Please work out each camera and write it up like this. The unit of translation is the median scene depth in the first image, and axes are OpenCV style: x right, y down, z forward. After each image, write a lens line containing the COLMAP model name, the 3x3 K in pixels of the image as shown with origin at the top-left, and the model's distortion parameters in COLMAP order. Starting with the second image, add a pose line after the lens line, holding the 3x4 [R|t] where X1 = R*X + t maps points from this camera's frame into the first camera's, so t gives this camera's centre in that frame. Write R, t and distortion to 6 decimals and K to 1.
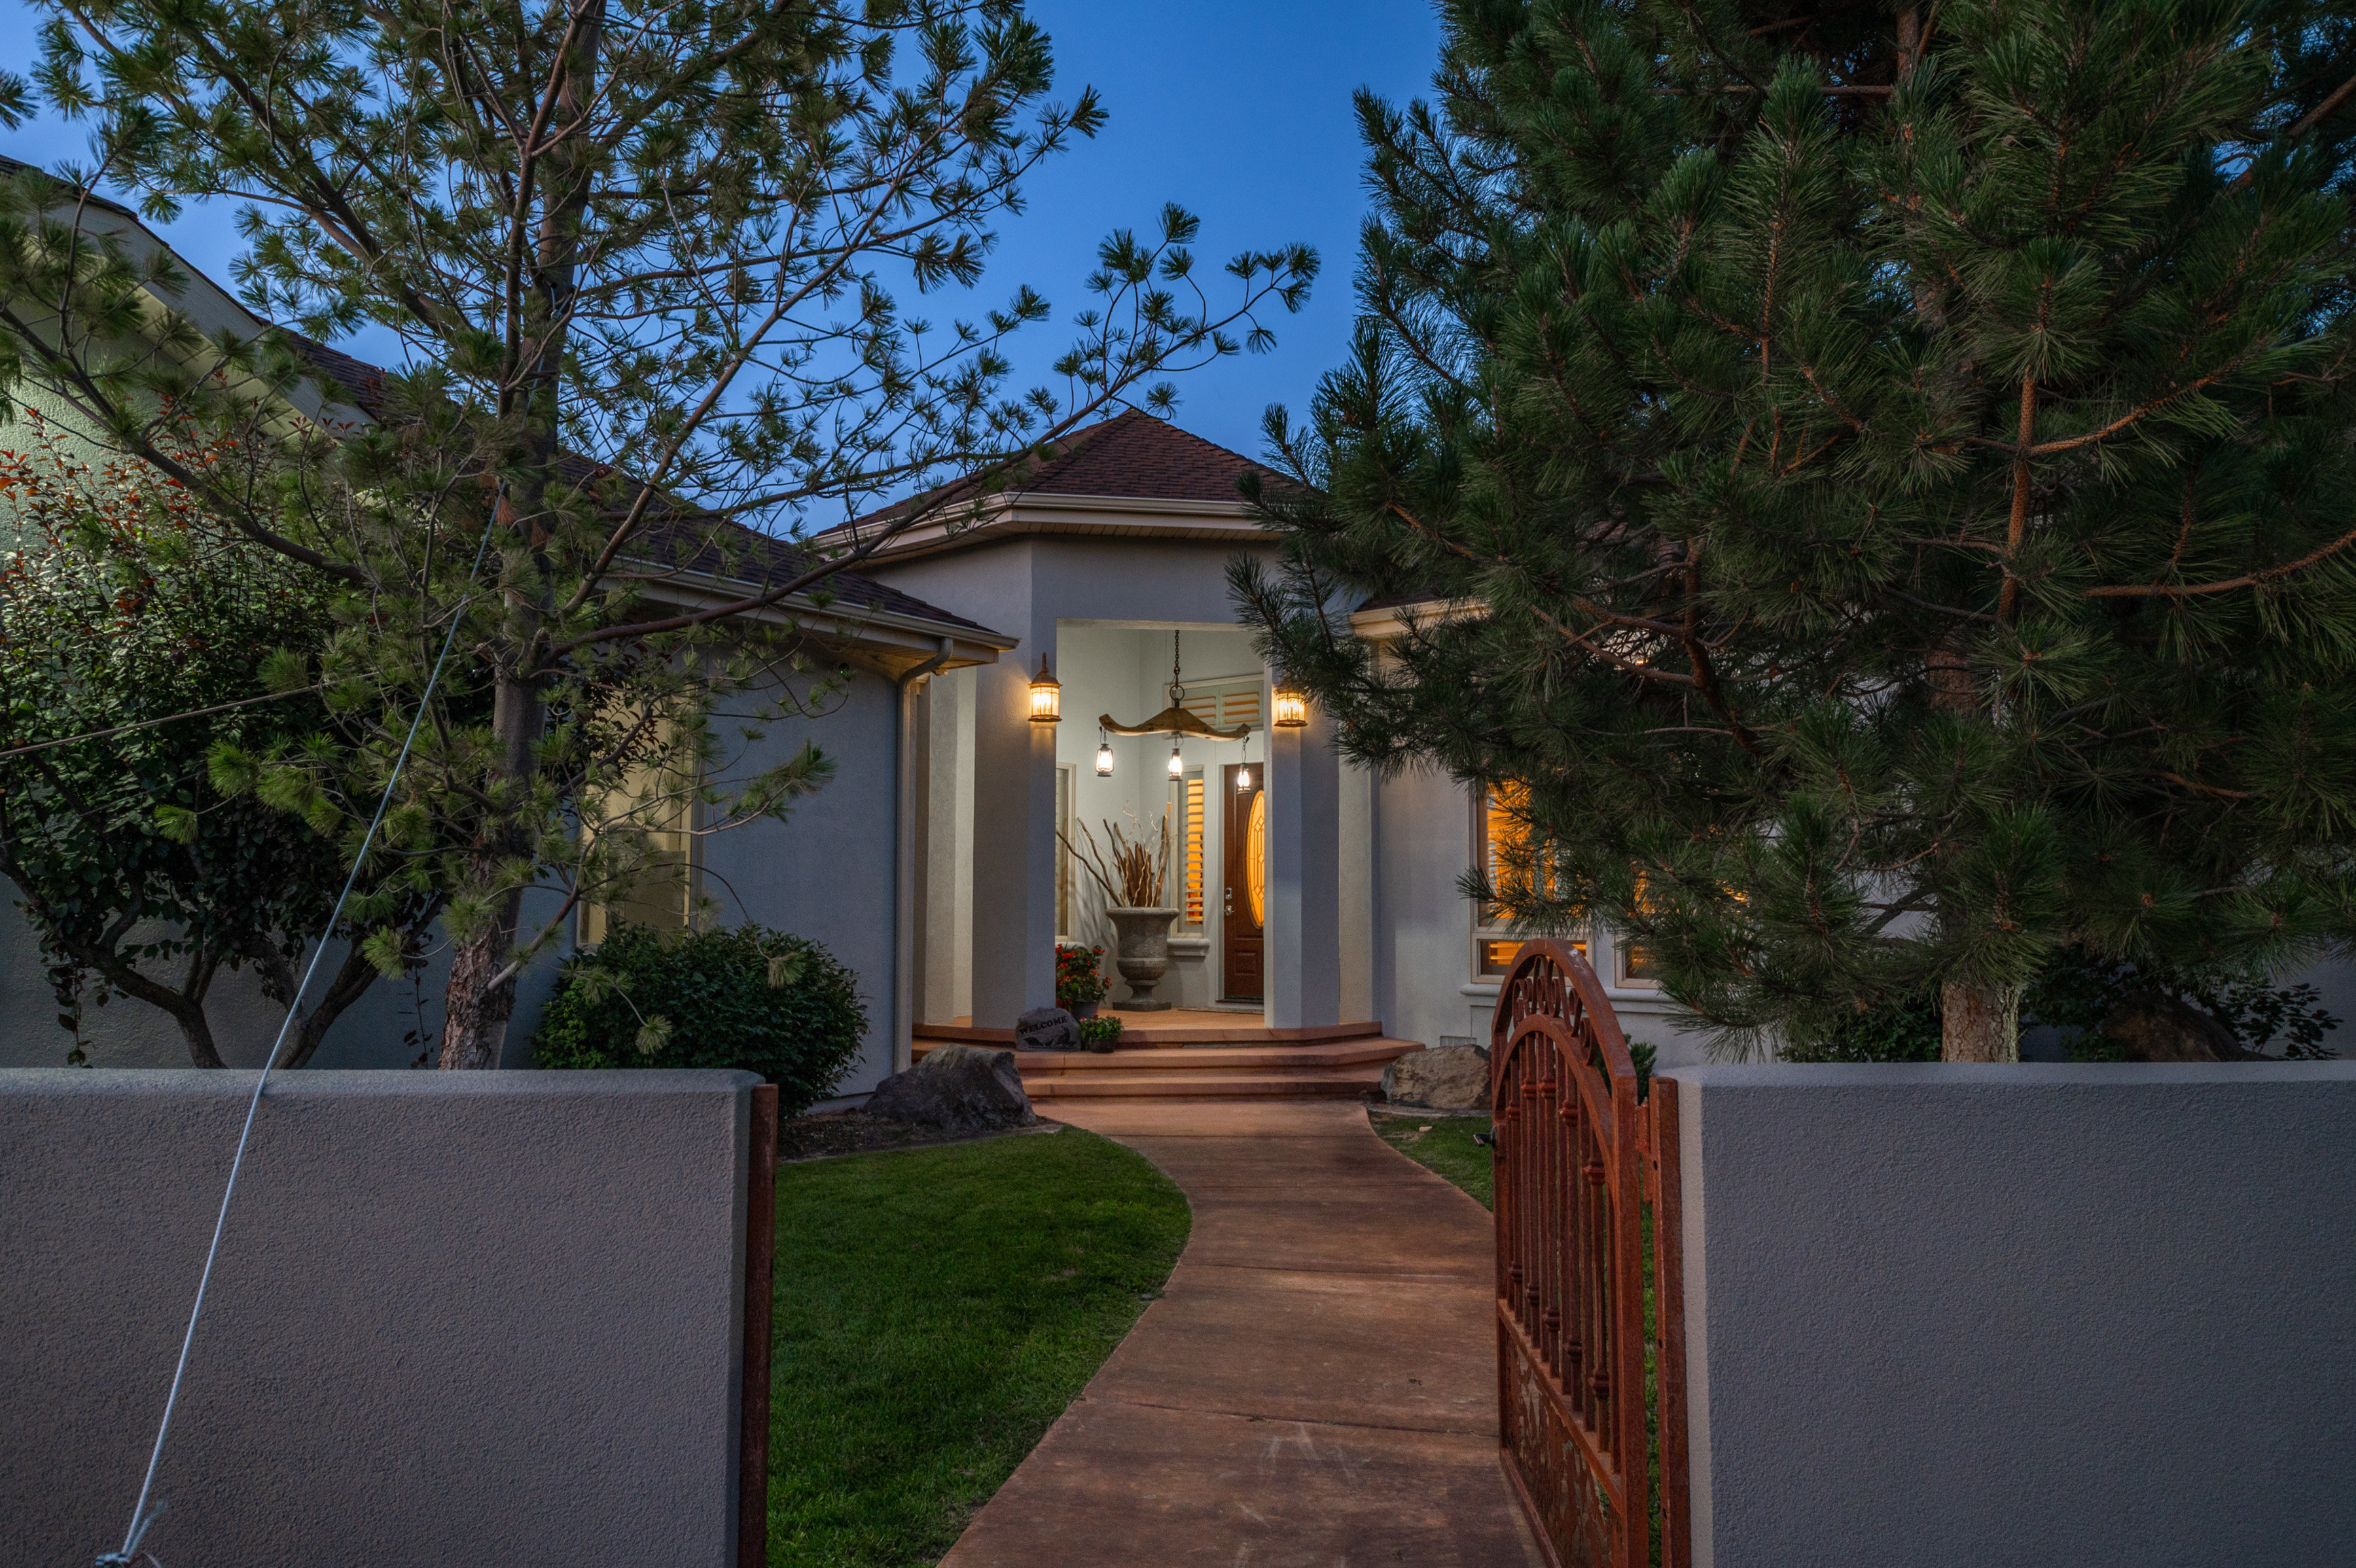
lens RADIAL K [[1622.6, 0, 1178.0], [0, 1622.6, 784.0], [0, 0, 1]] dist [0.000902, 0.000002]
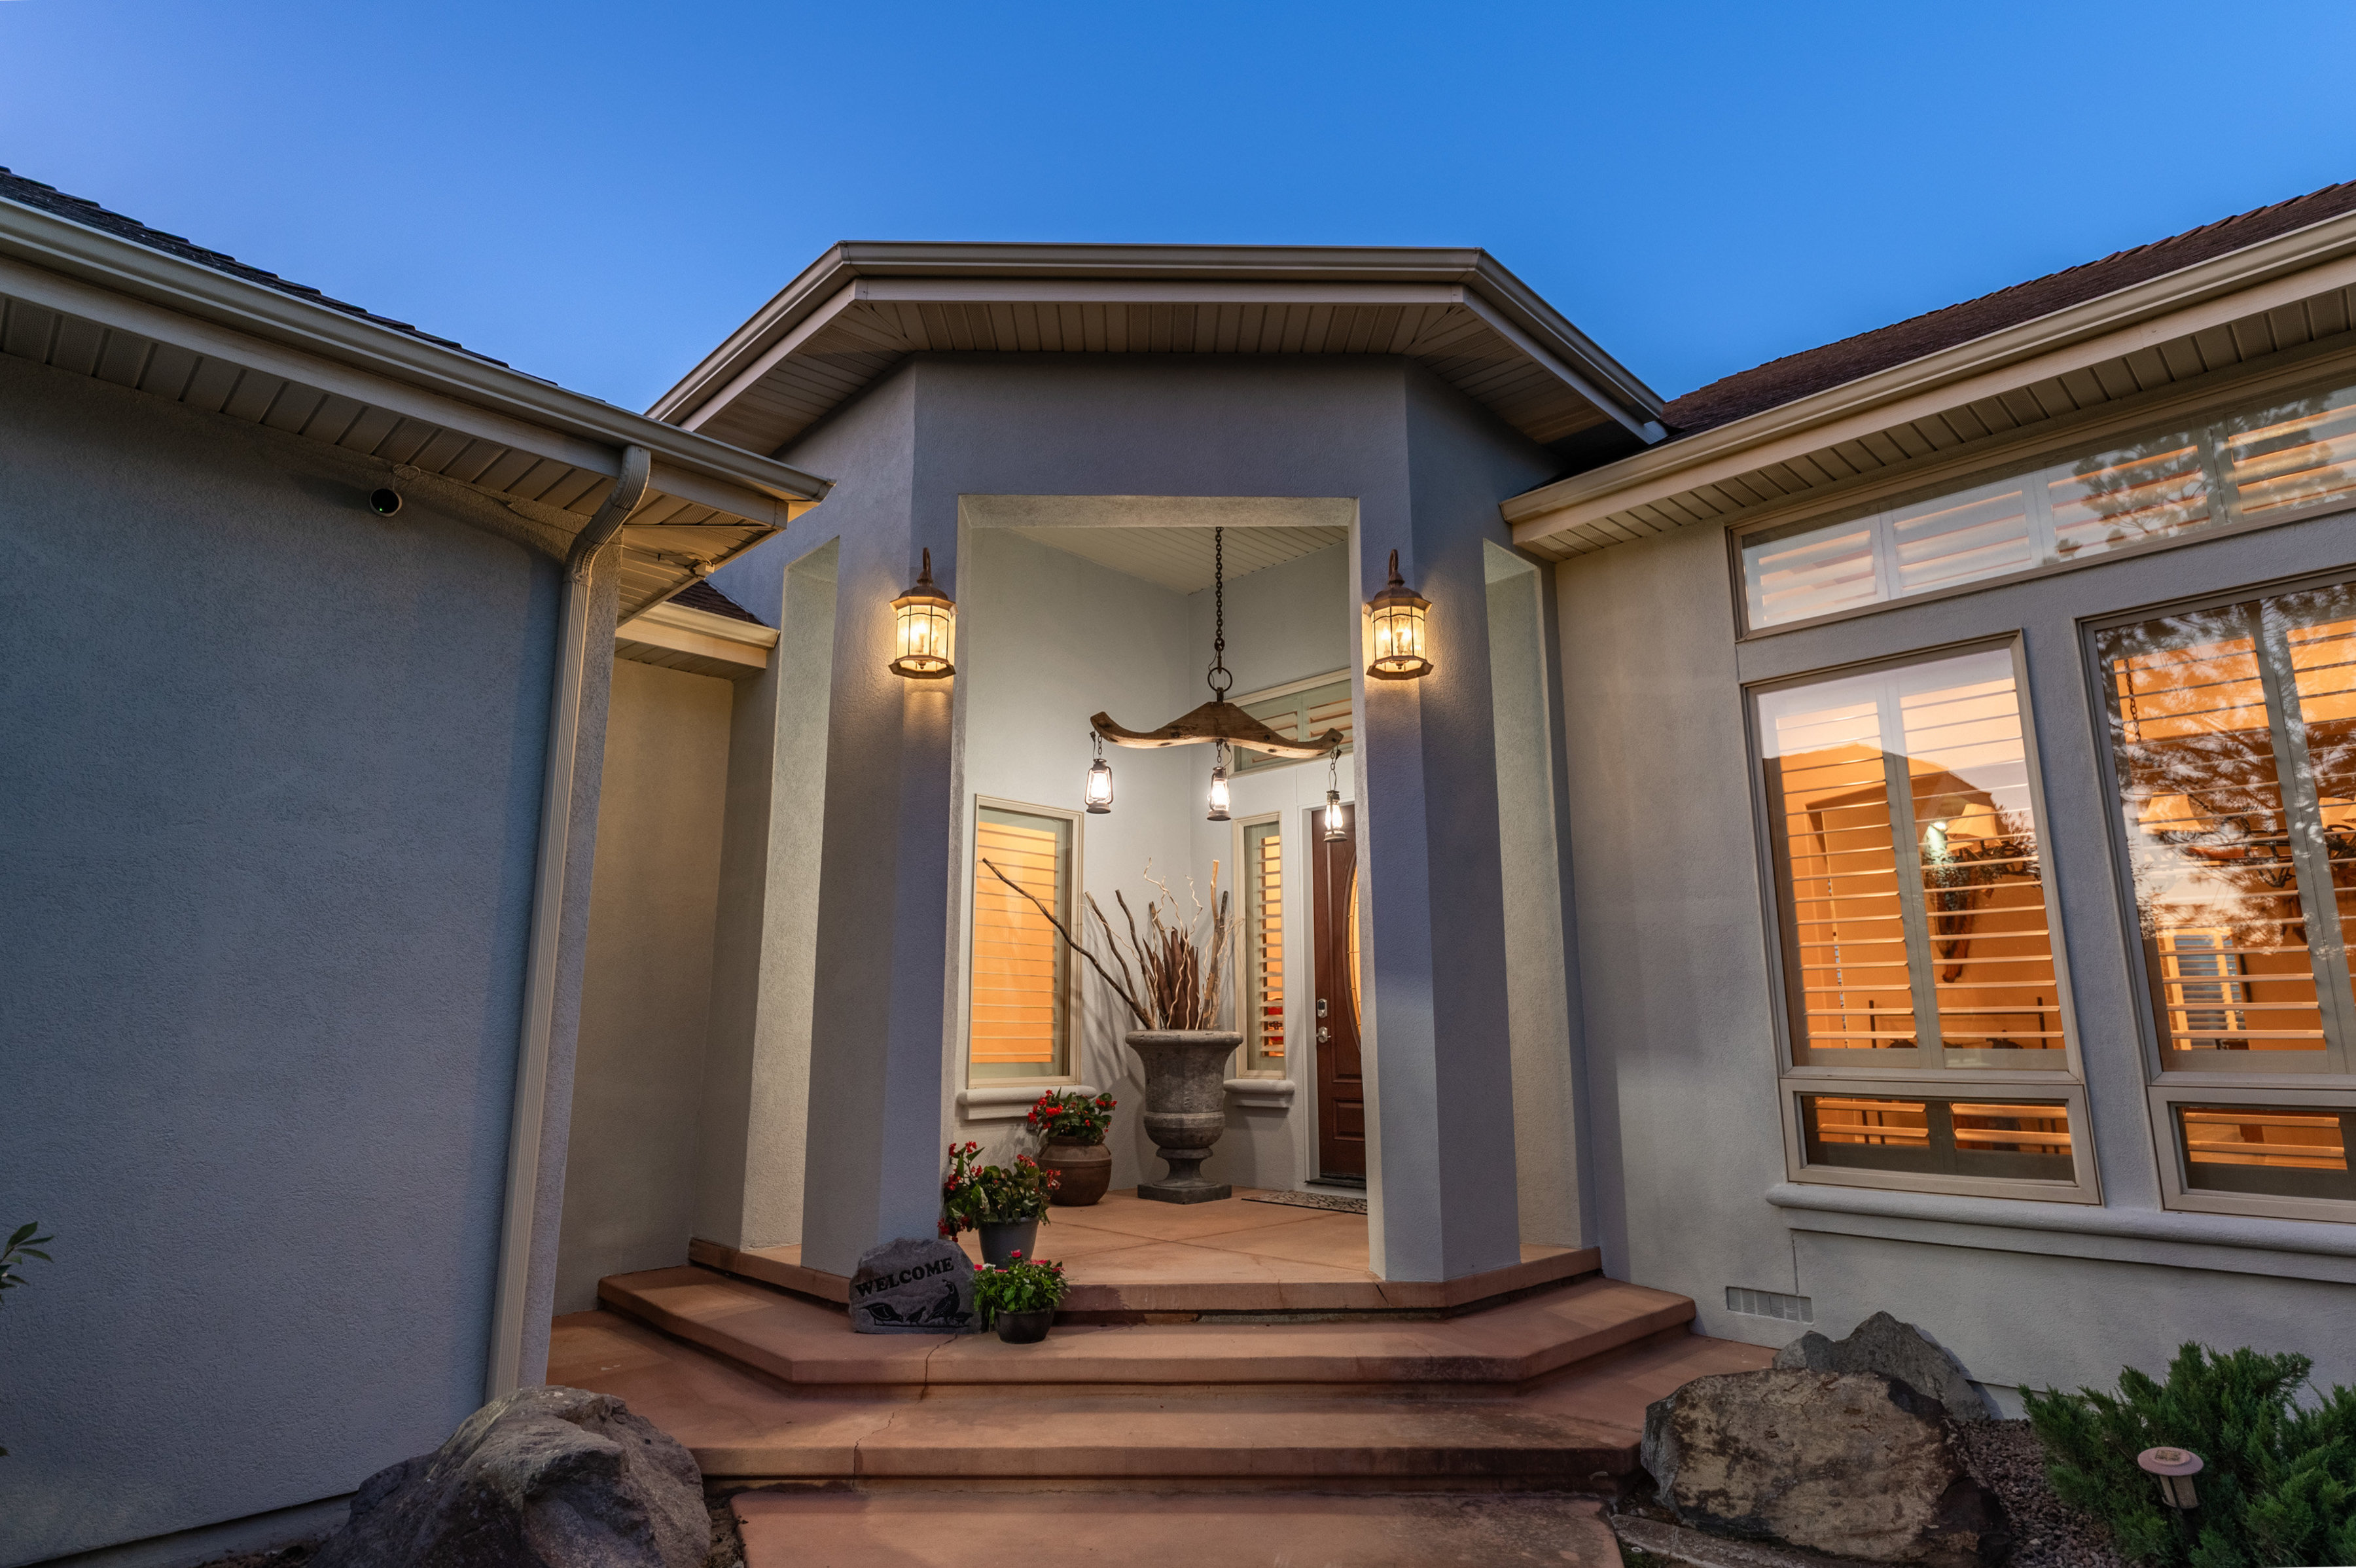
lens RADIAL K [[1228.1, 0, 1178.0], [0, 1228.1, 784.0], [0, 0, 1]] dist [-0.001922, -0.000022]
pose [[0.990669, -0.031466, -0.132607, 0.045439], [0.015043, 0.992283, -0.123078, 0.042011], [0.135456, 0.119935, 0.983497, 0.550356]]
